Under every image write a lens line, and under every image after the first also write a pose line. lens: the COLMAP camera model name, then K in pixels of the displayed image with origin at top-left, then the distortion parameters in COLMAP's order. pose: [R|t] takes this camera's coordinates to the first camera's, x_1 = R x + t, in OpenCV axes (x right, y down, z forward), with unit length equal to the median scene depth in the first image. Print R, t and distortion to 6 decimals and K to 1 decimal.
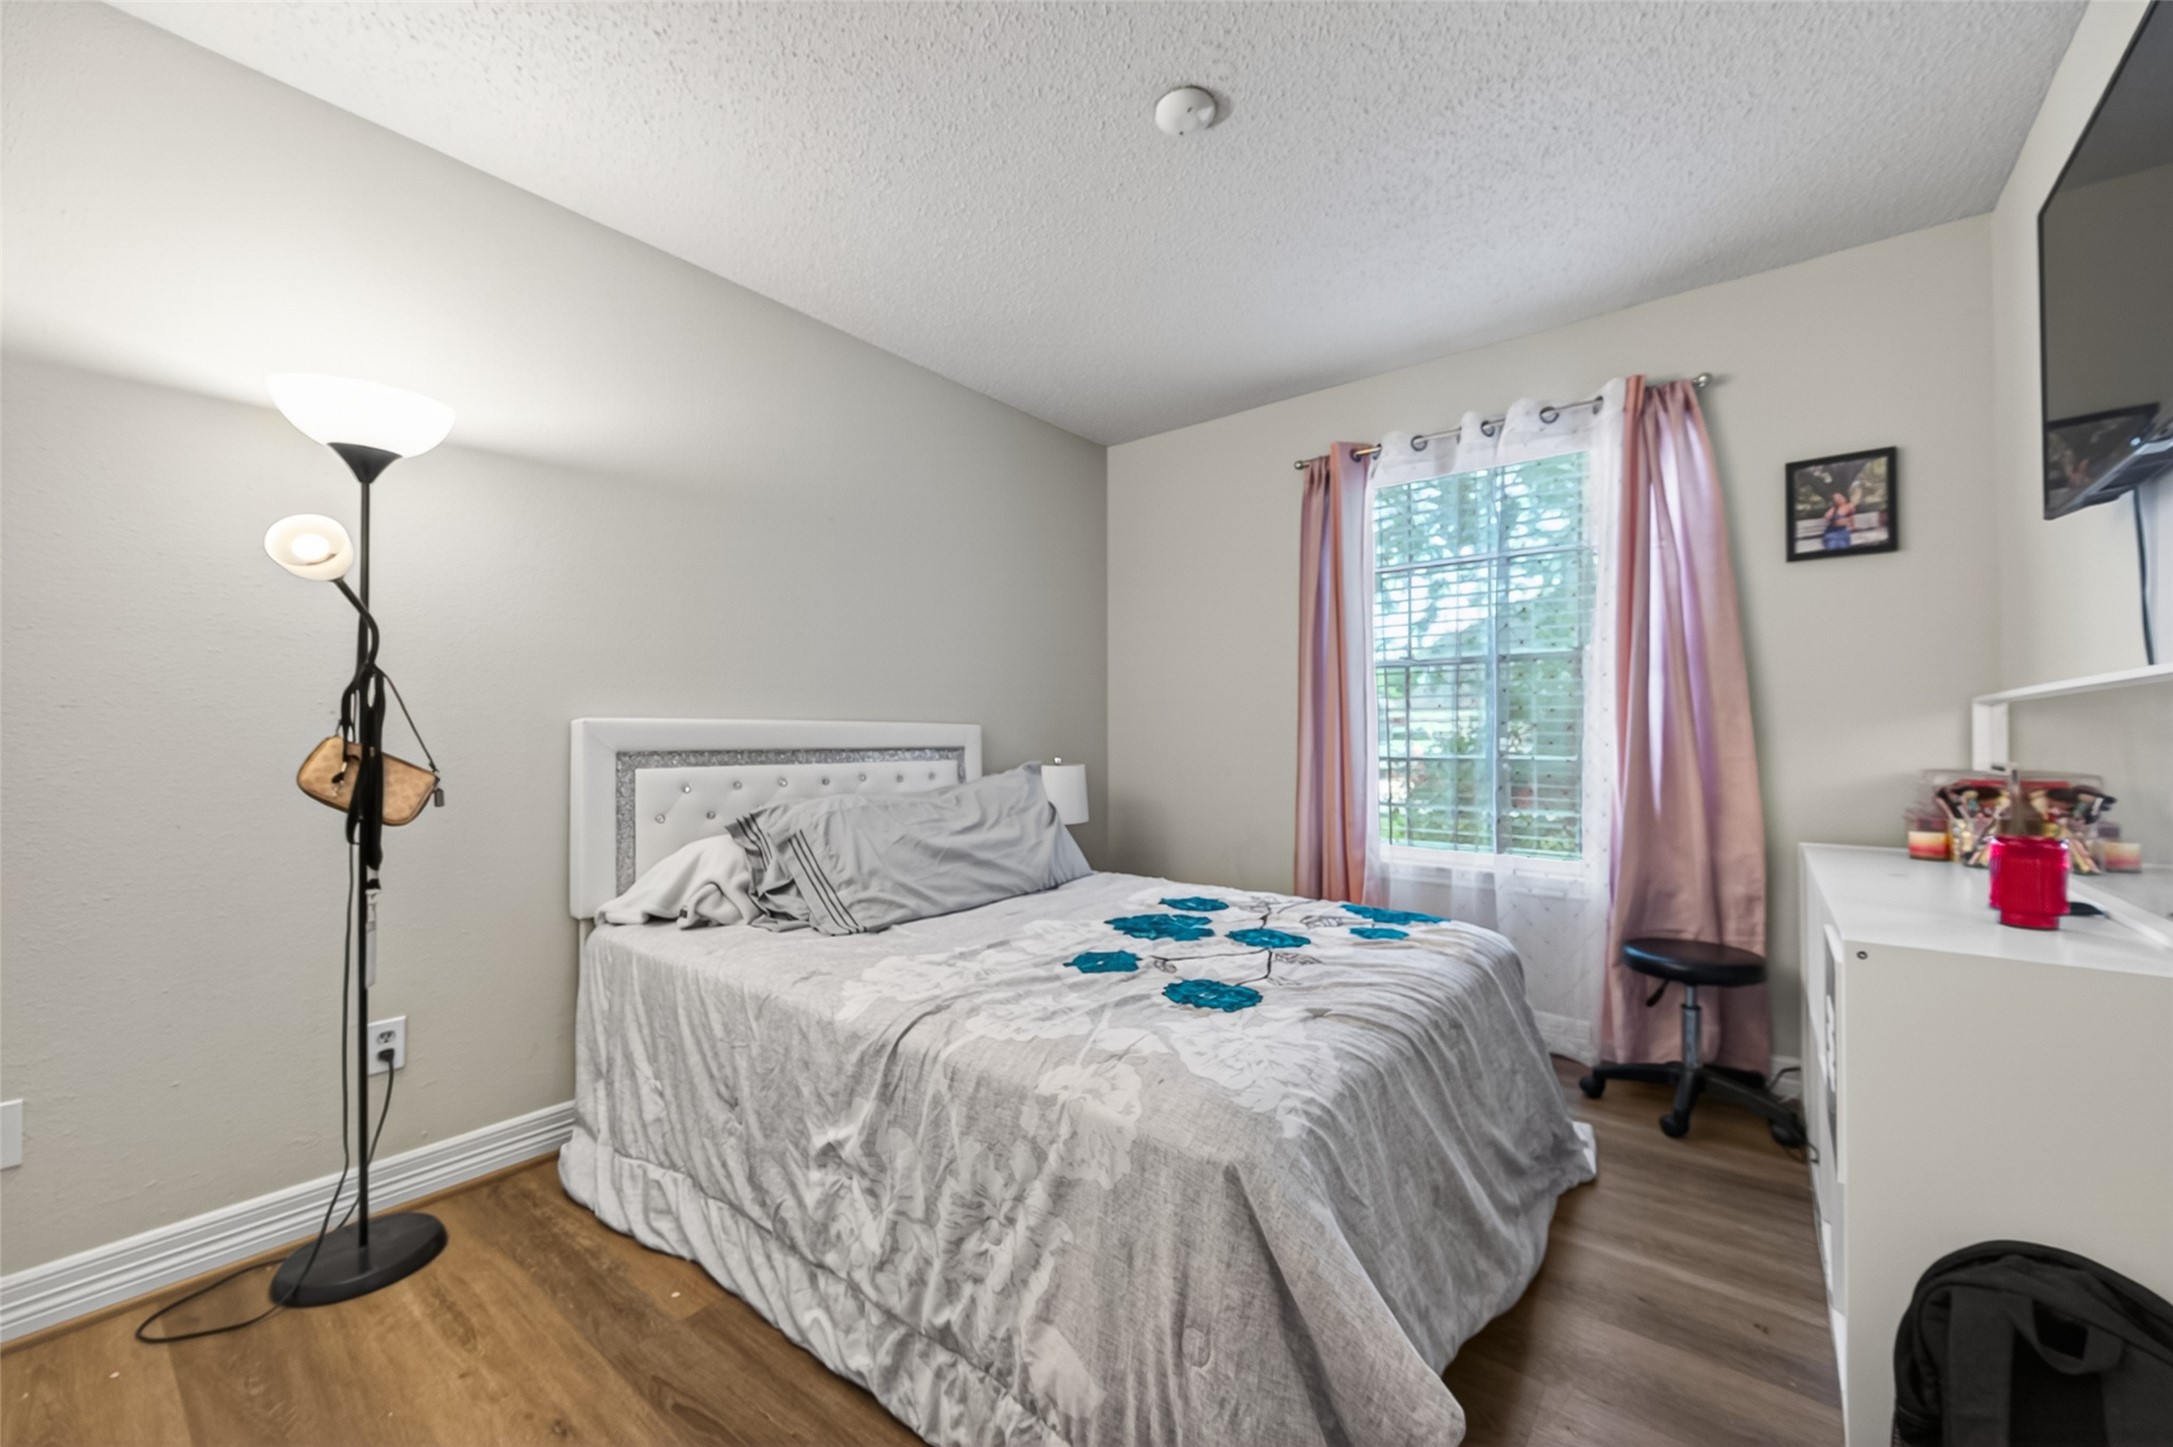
lens RADIAL K [[839.5, 0, 1093.8], [0, 839.5, 735.6], [0, 0, 1]] dist [0.000087, 0.000075]
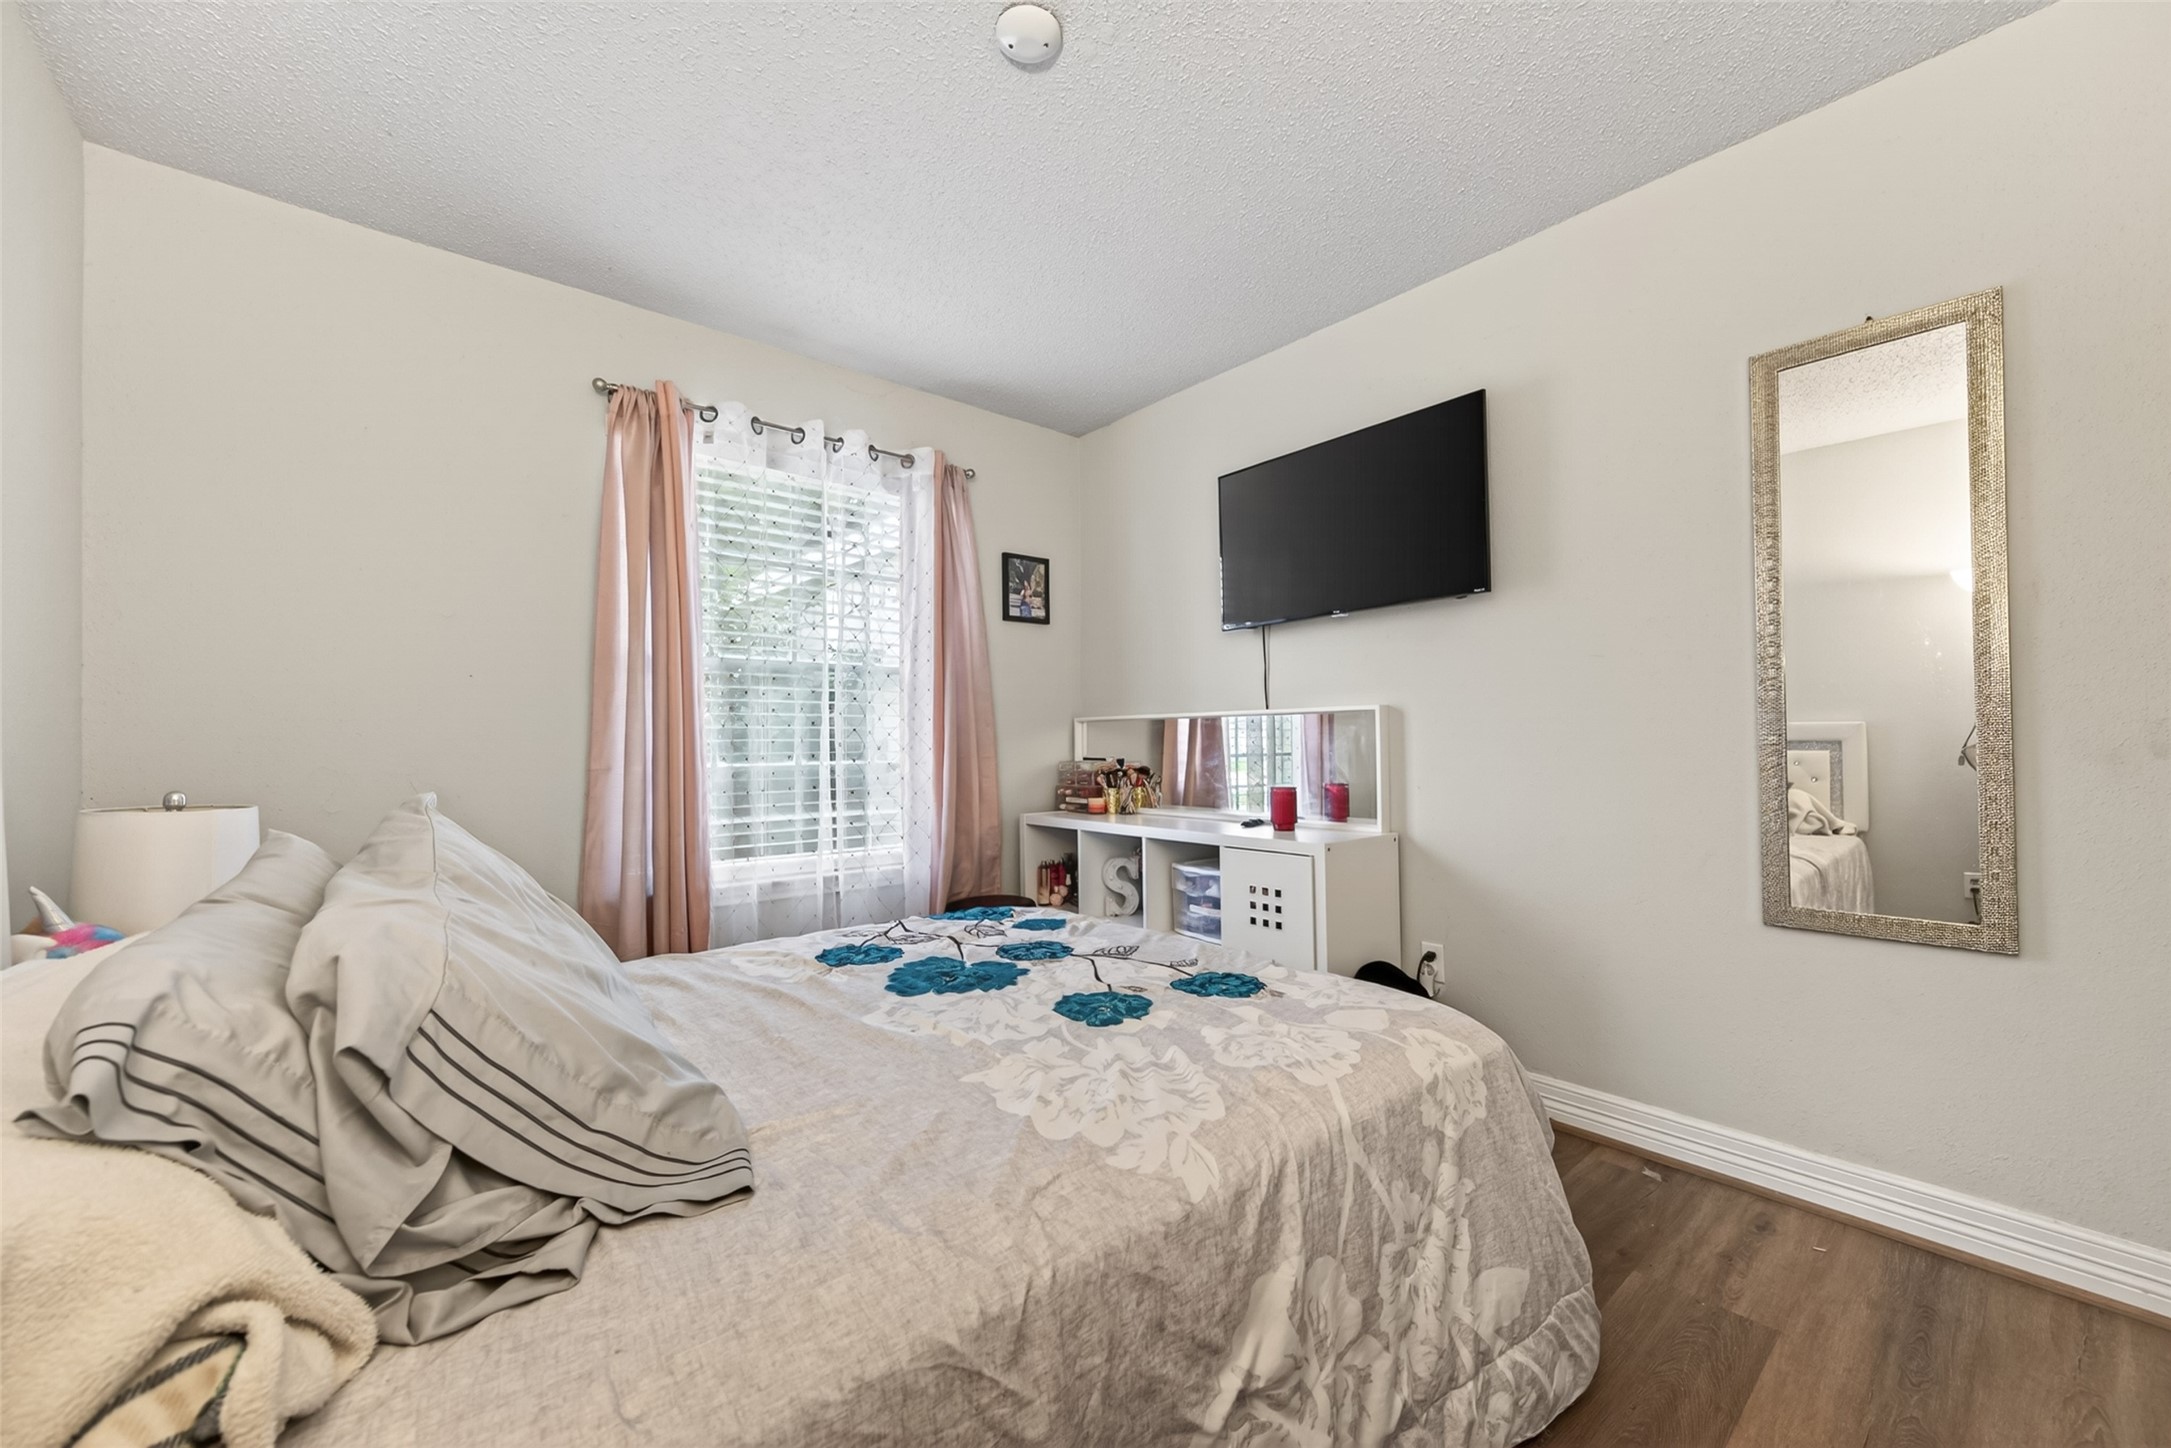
lens RADIAL K [[838.7, 0, 1092.8], [0, 838.7, 736.1], [0, 0, 1]] dist [0.000087, 0.000075]
pose [[0.194176, 0.003168, 0.980962, -0.572305], [0.006834, 0.999966, -0.004582, -0.000294], [-0.980943, 0.007593, 0.194147, 0.589430]]
